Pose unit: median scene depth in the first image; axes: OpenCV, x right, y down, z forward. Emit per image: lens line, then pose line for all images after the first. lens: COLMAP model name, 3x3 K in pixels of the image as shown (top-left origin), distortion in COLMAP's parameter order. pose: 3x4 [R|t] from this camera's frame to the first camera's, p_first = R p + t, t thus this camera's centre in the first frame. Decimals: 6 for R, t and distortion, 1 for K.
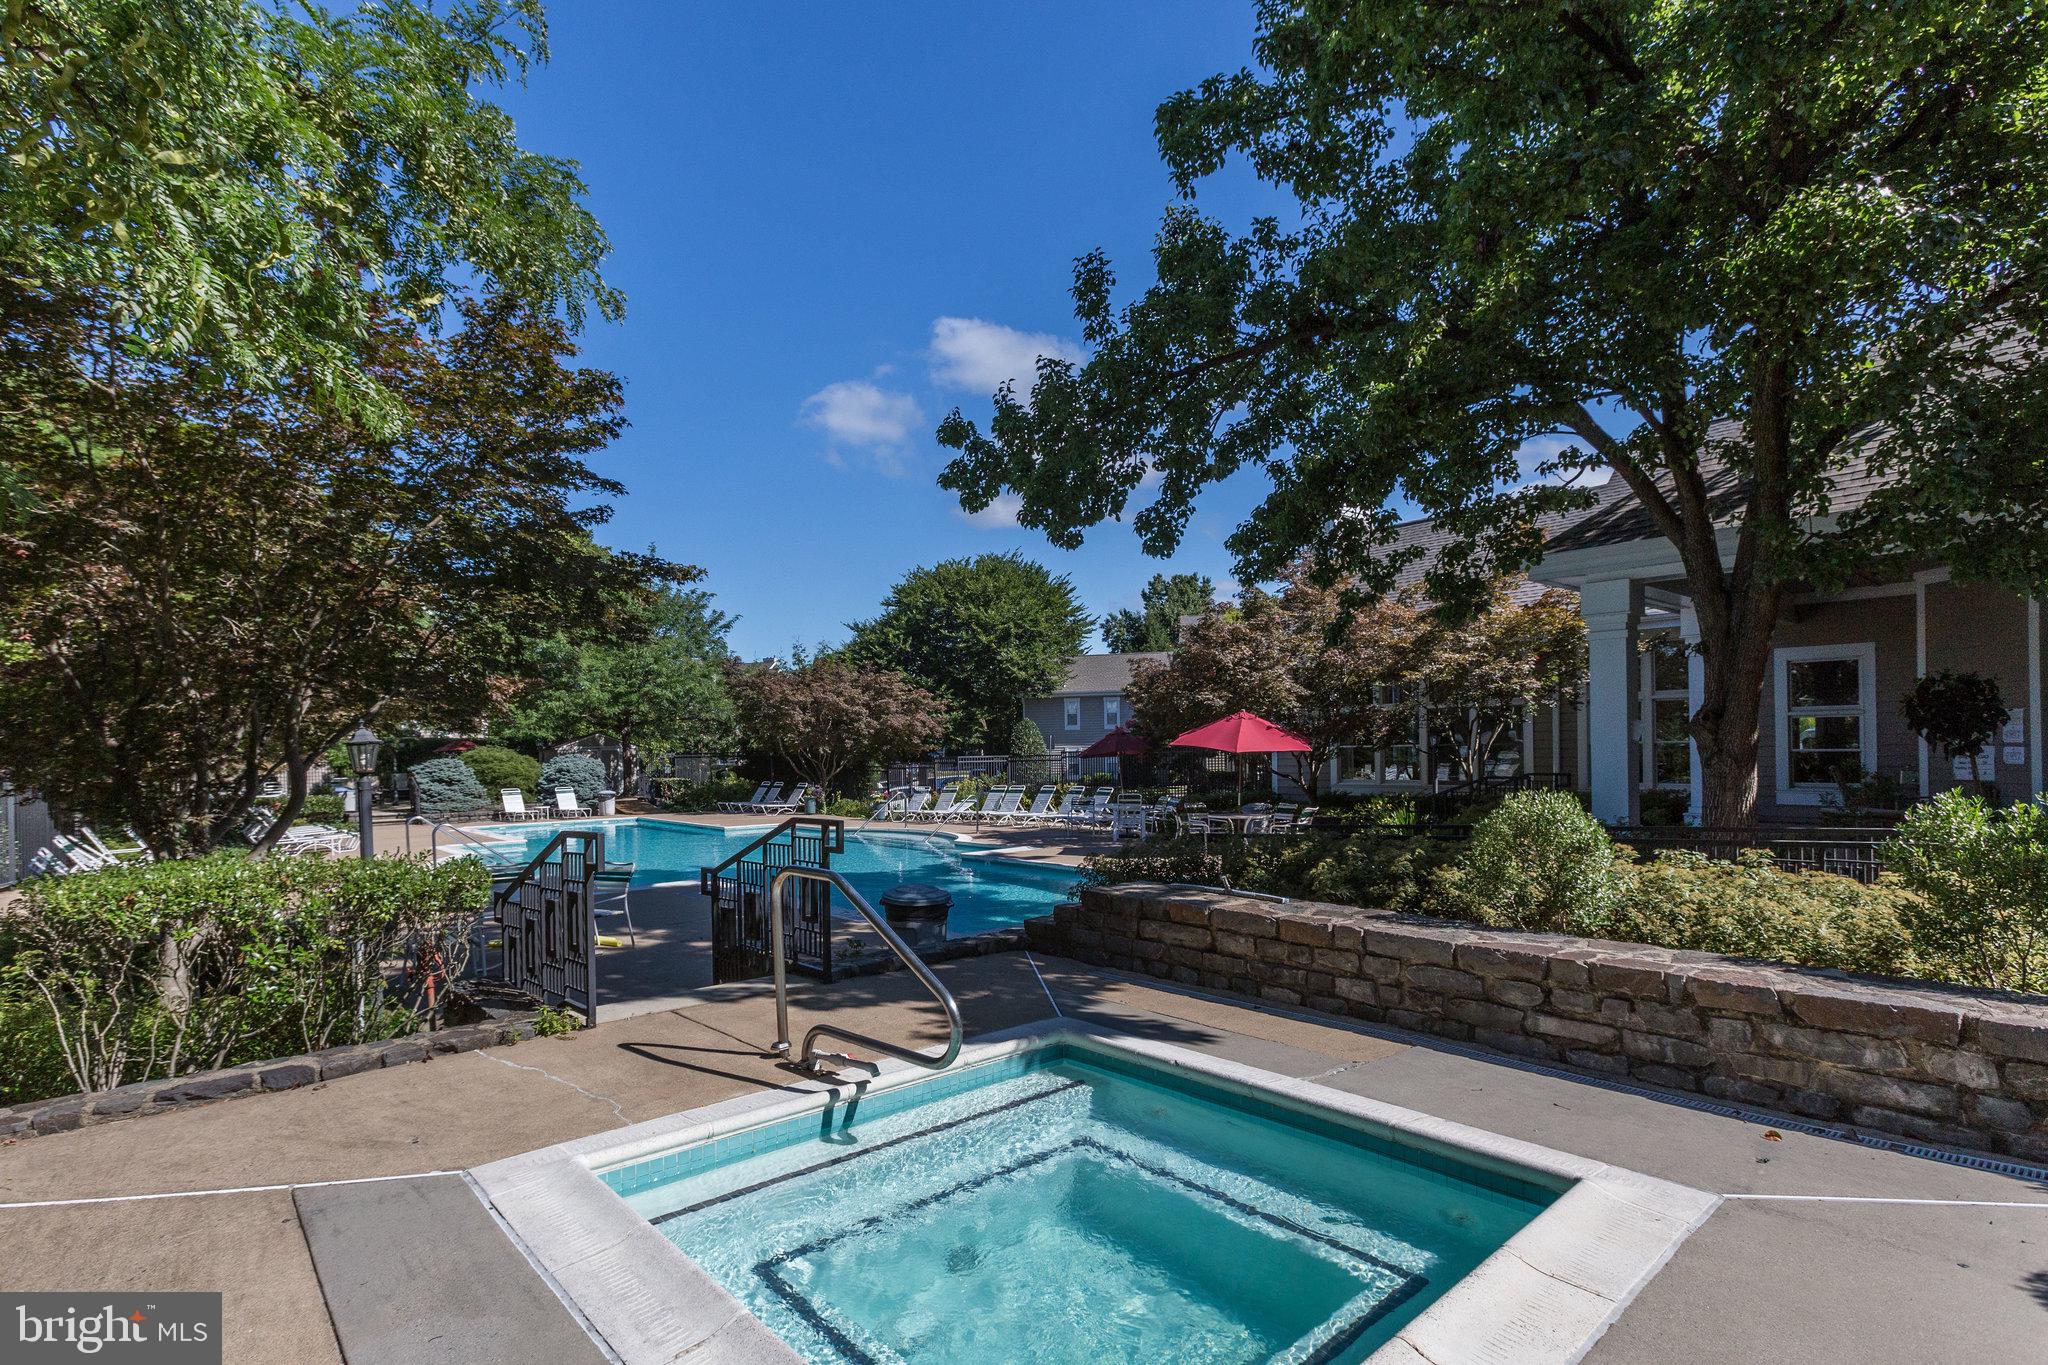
lens RADIAL K [[983.3, 0, 1012.7], [0, 983.3, 740.7], [0, 0, 1]] dist [-0.001967, -0.000060]
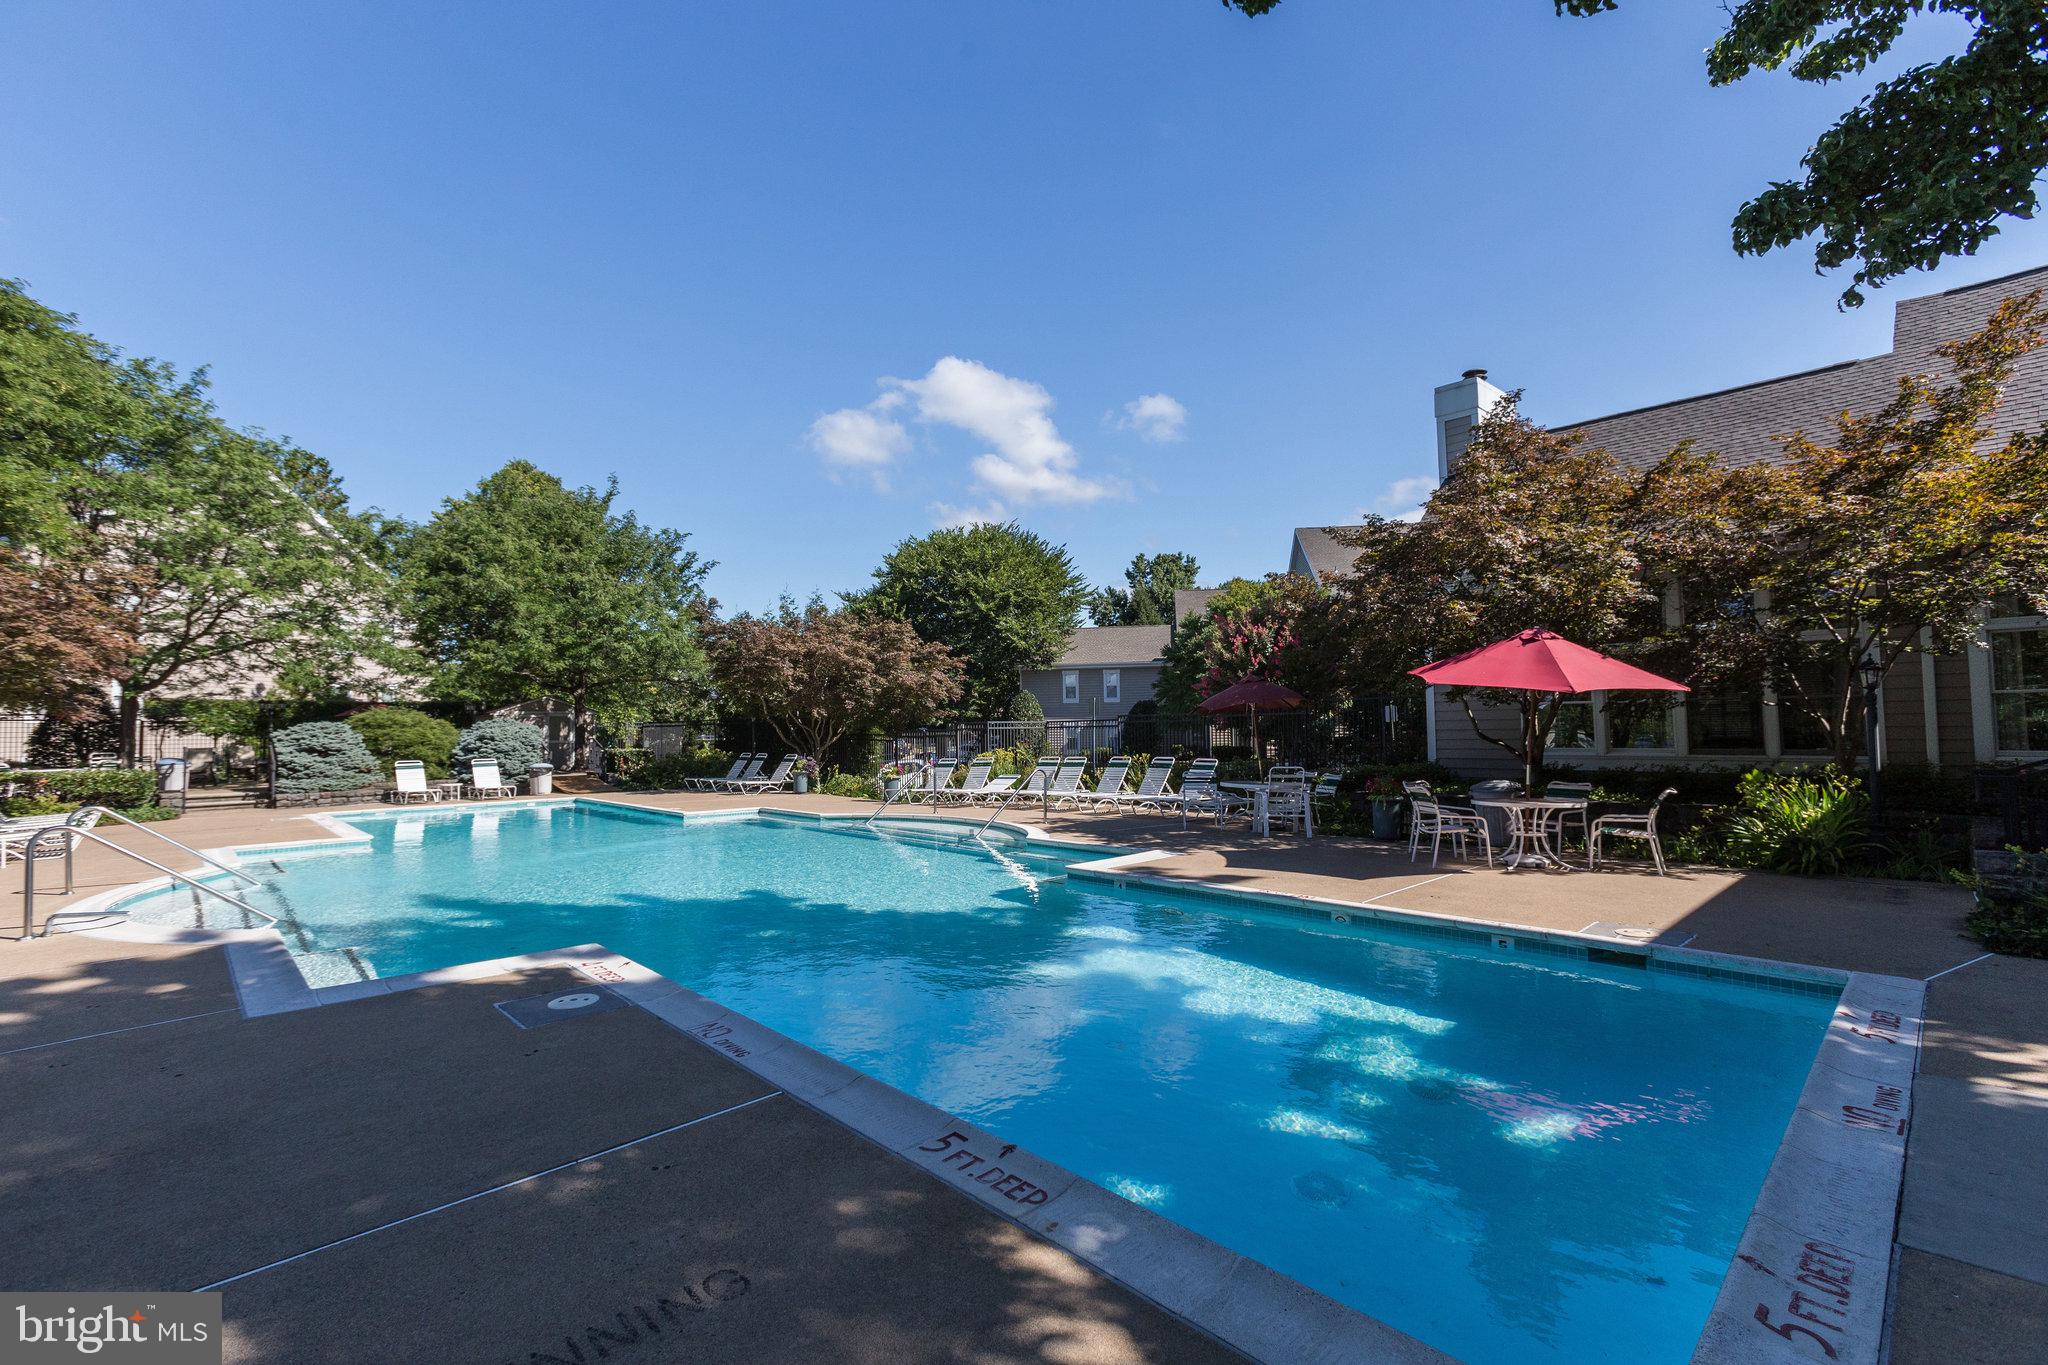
lens RADIAL K [[897.1, 0, 1024.0], [0, 897.1, 682.5], [0, 0, 1]] dist [0.001900, 0.000067]
pose [[0.998929, 0.004713, 0.046034, -0.053418], [-0.002714, 0.999055, -0.043377, 0.014668], [-0.046195, 0.043205, 0.997998, 0.238584]]
